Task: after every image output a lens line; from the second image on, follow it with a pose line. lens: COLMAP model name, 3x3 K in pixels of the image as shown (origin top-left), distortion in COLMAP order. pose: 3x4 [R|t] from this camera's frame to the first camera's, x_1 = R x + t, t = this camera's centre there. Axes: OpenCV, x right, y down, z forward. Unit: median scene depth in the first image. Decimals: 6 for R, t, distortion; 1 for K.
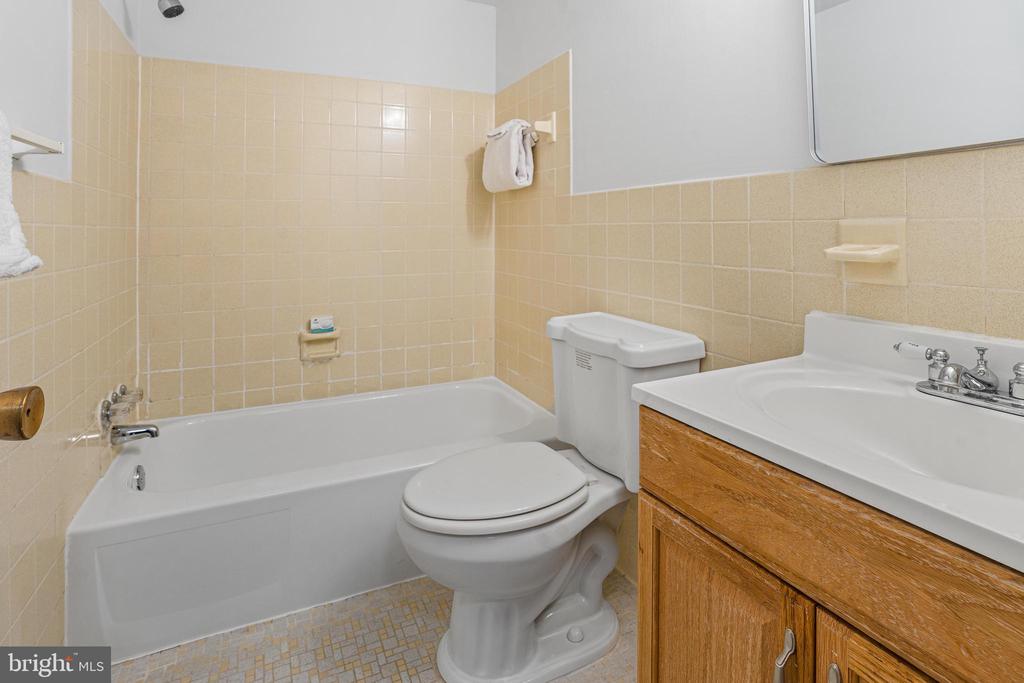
lens RADIAL K [[480.8, 0, 507.0], [0, 480.8, 337.1], [0, 0, 1]] dist [-0.057124, 0.025351]
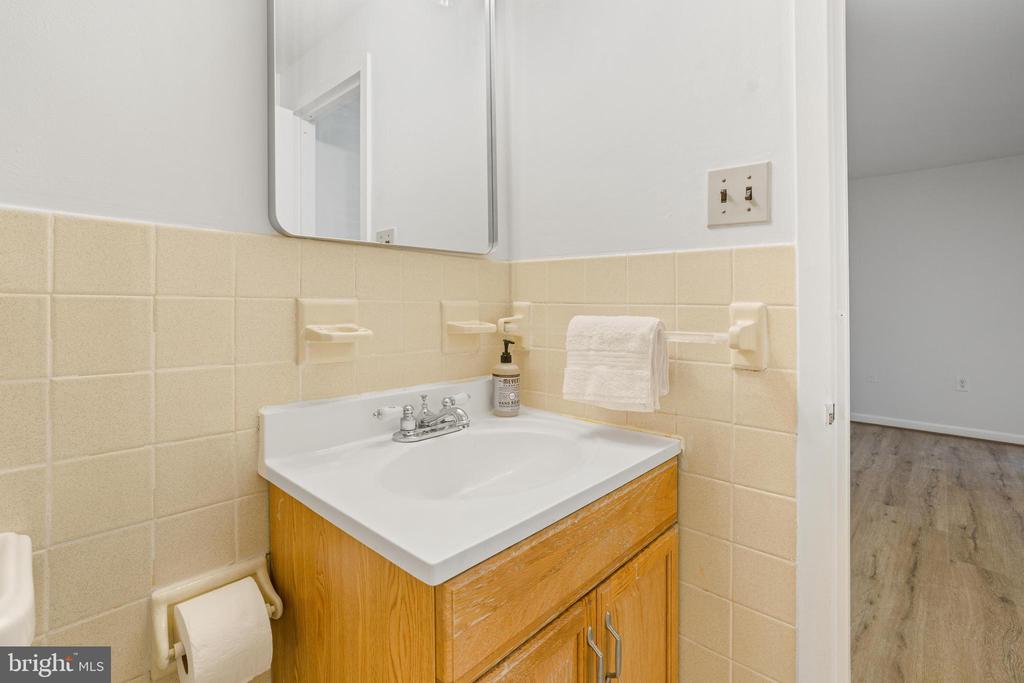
lens RADIAL K [[484.4, 0, 509.7], [0, 484.4, 348.1], [0, 0, 1]] dist [-0.062282, 0.025104]
pose [[-0.366302, -0.070711, 0.927805, -0.340203], [0.197059, 0.968596, 0.151620, -0.253815], [-0.909390, 0.238371, -0.340865, 1.125969]]
